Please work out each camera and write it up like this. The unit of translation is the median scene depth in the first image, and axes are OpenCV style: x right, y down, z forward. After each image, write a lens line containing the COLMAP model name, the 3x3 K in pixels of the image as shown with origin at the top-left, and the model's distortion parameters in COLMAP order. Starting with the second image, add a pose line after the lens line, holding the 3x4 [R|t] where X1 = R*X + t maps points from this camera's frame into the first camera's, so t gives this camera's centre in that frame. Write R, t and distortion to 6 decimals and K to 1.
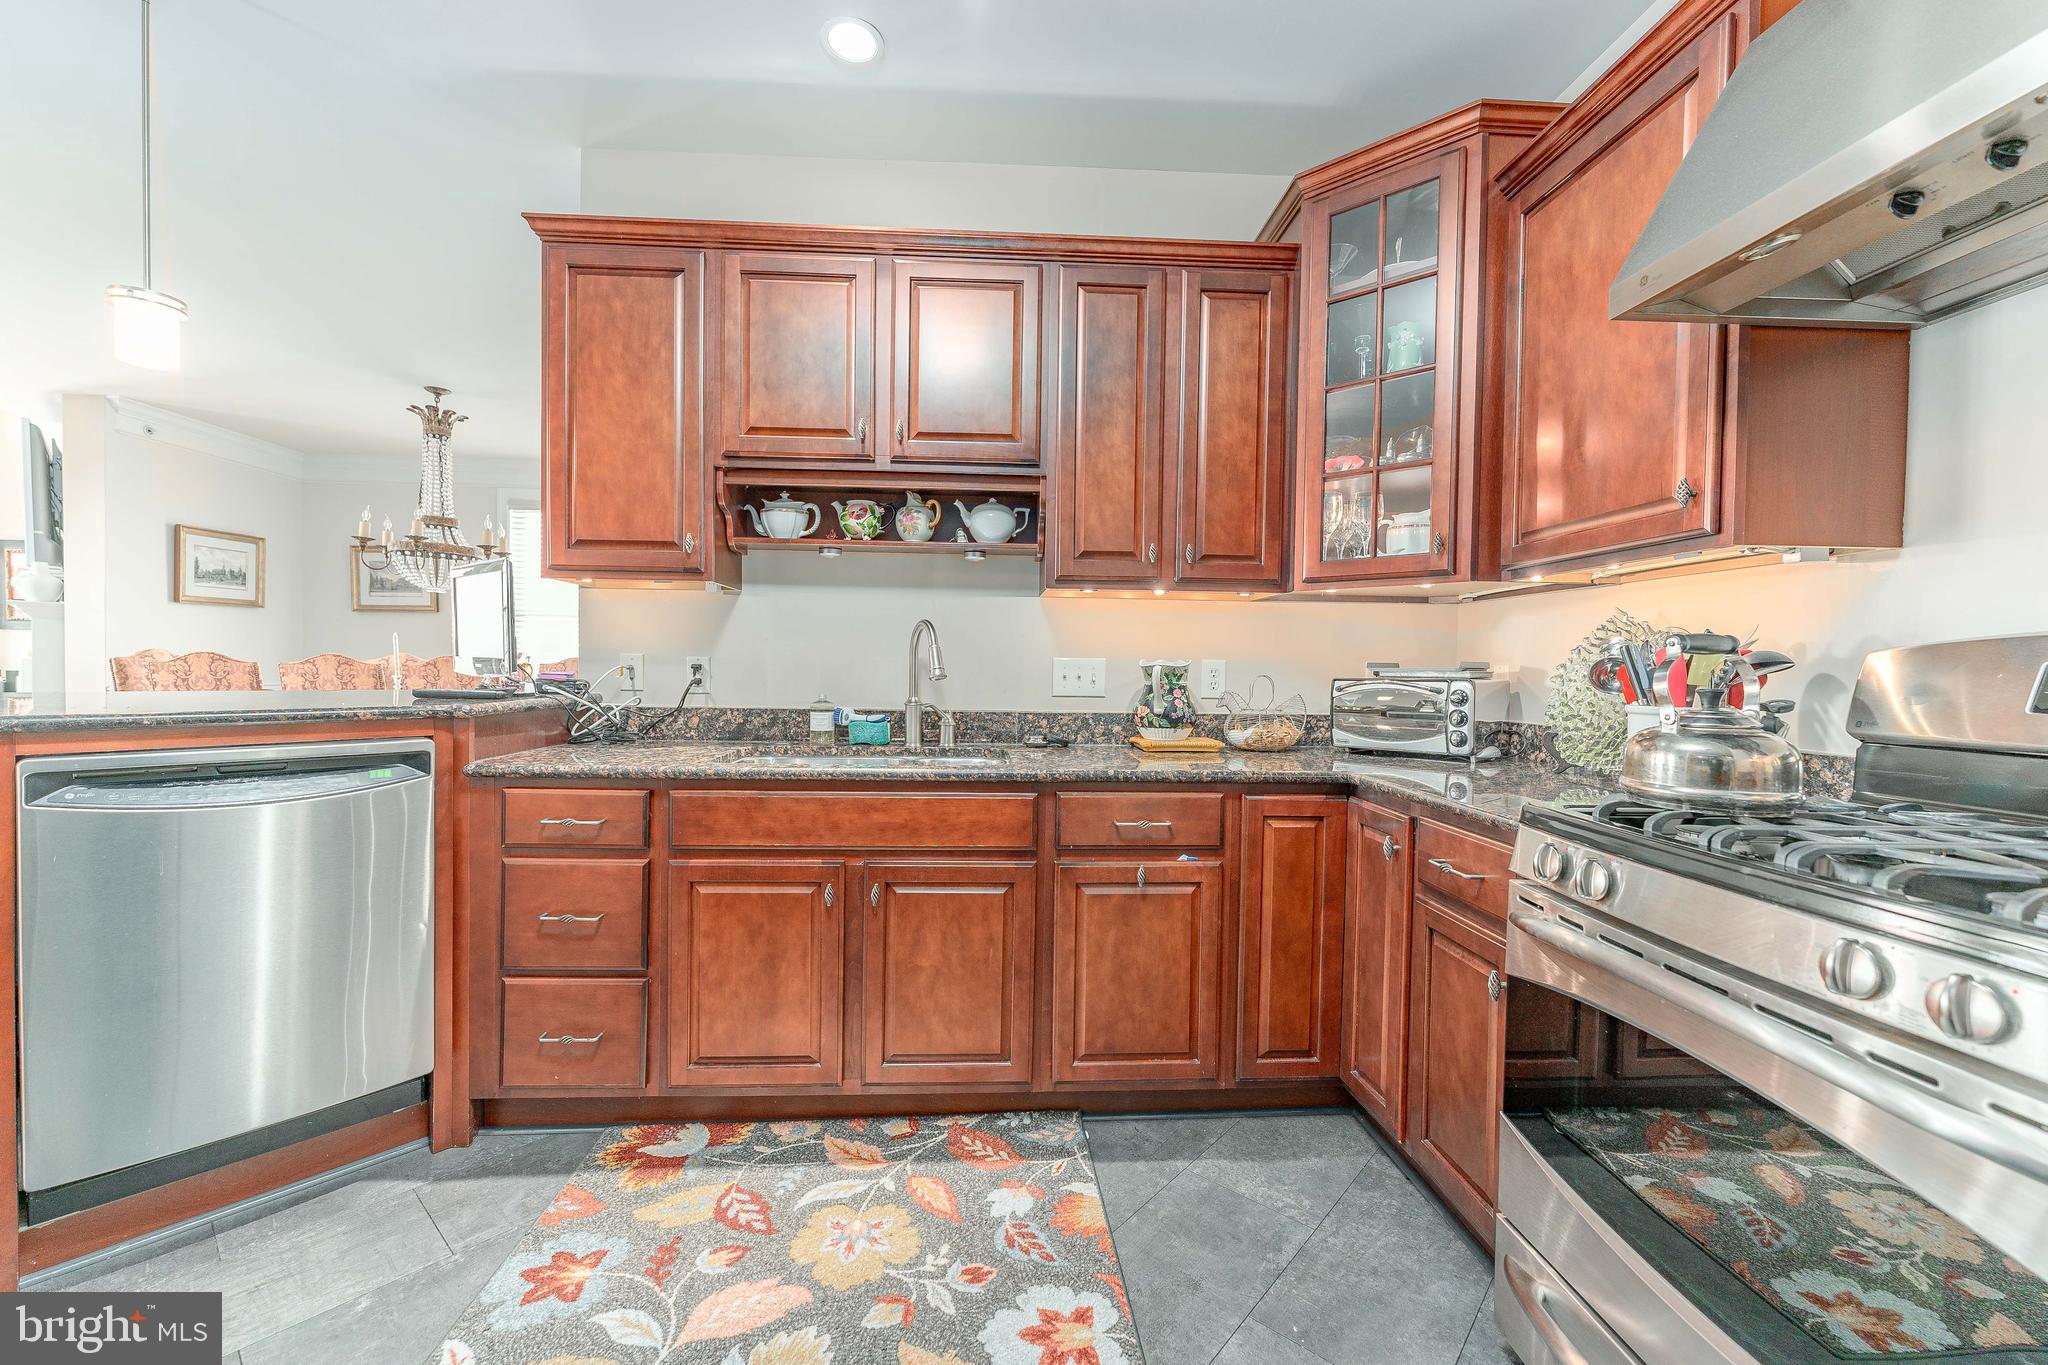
lens RADIAL K [[826.8, 0, 1021.4], [0, 826.8, 680.7], [0, 0, 1]] dist [0.001151, 0.000119]
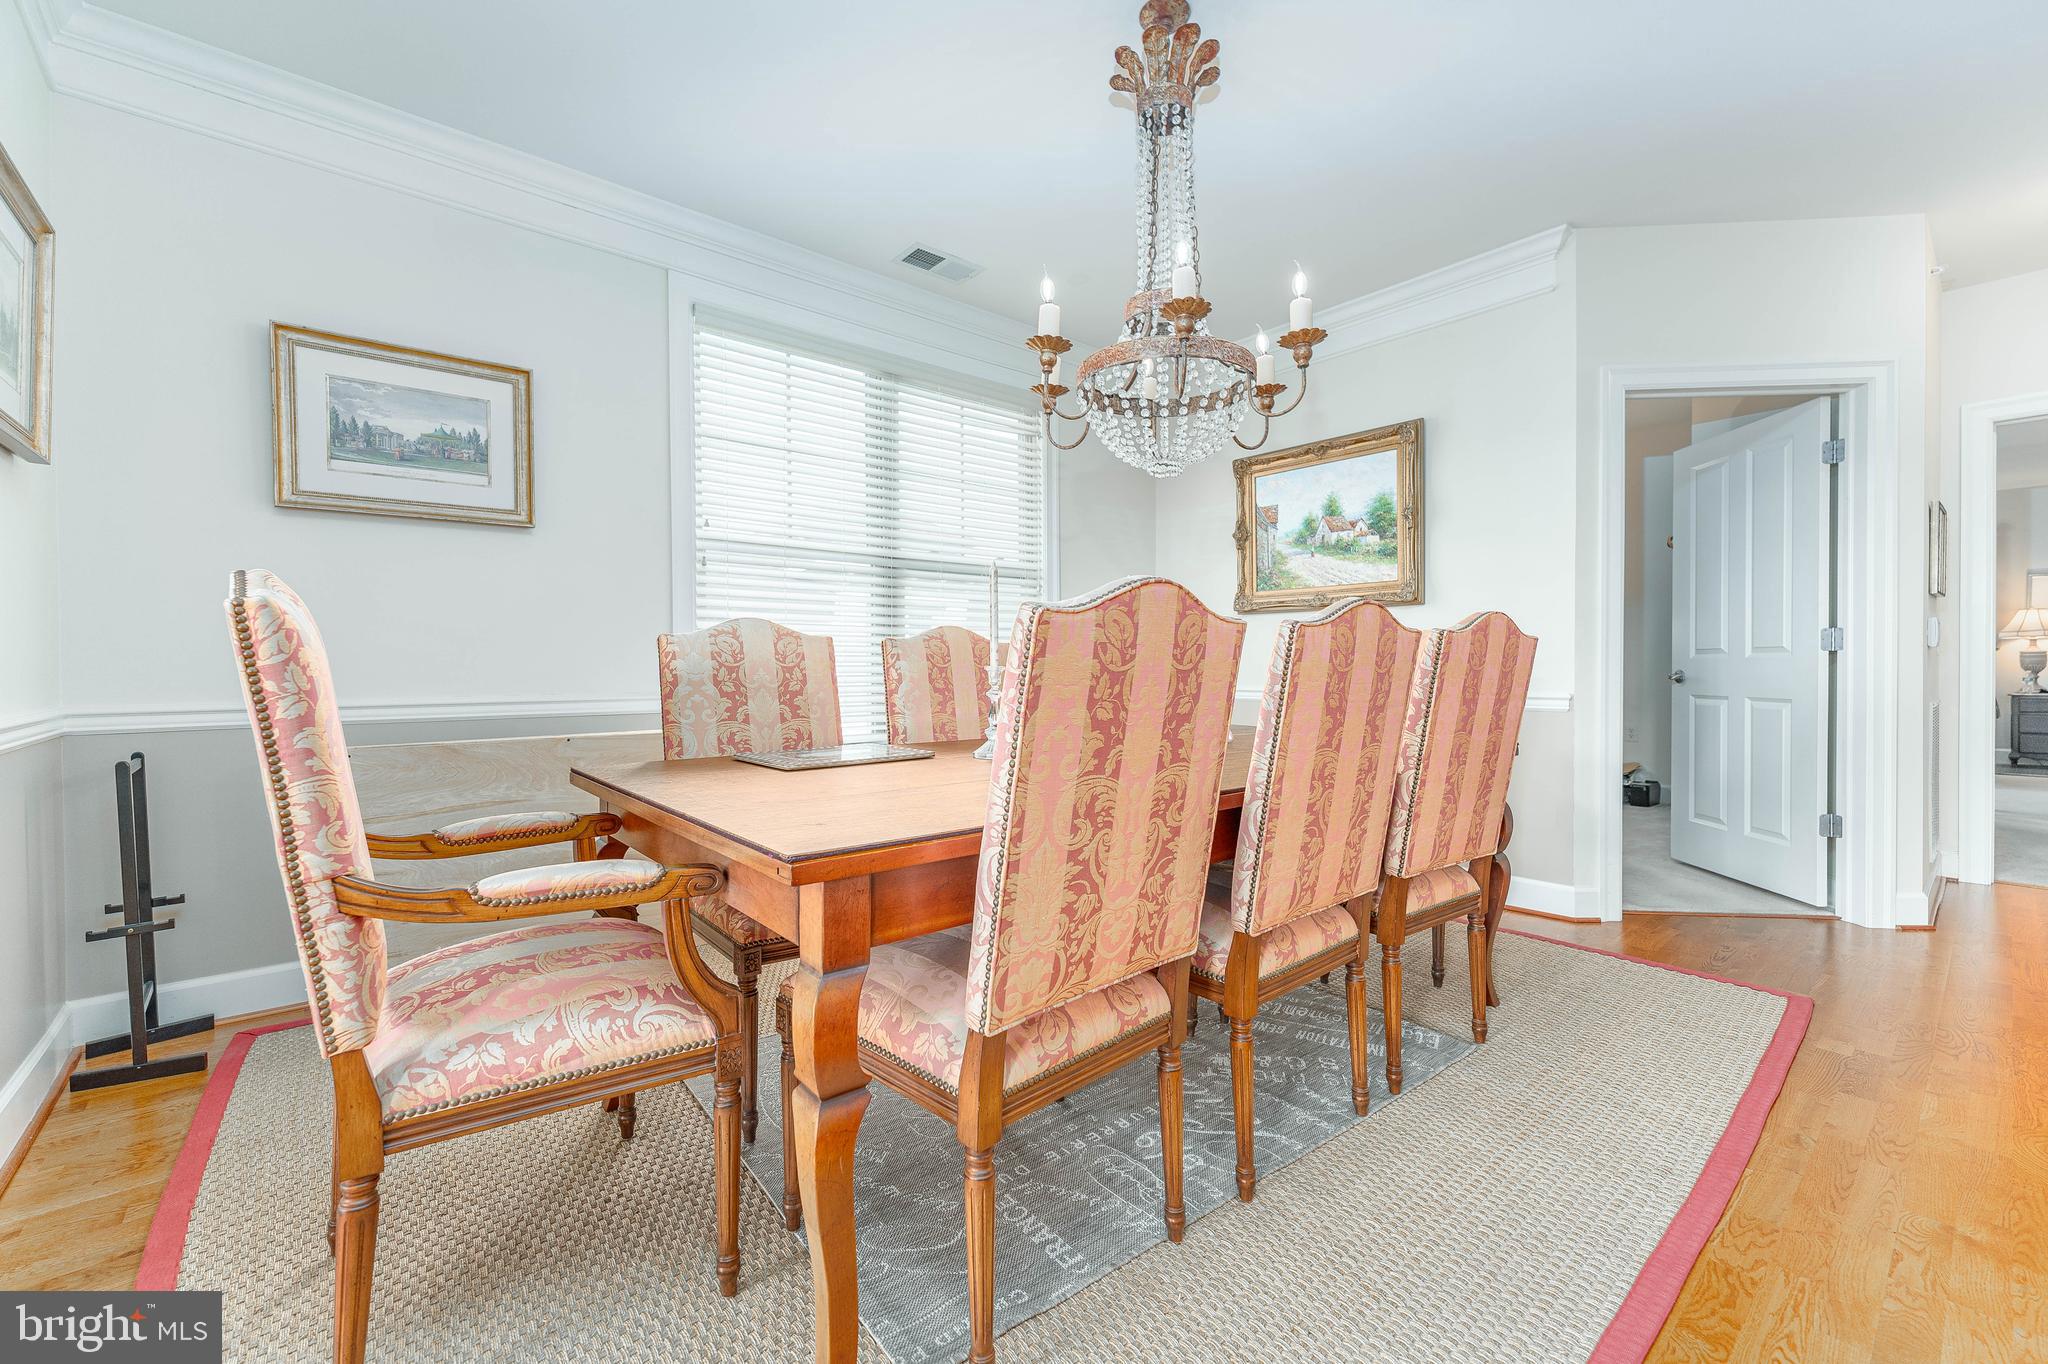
lens RADIAL K [[832.5, 0, 1019.0], [0, 832.5, 674.6], [0, 0, 1]] dist [-0.000498, -0.000218]
pose [[0.793822, -0.024955, 0.607638, -2.475375], [0.028002, 0.999598, 0.004470, -0.009412], [-0.607505, 0.013466, 0.794202, 1.654387]]
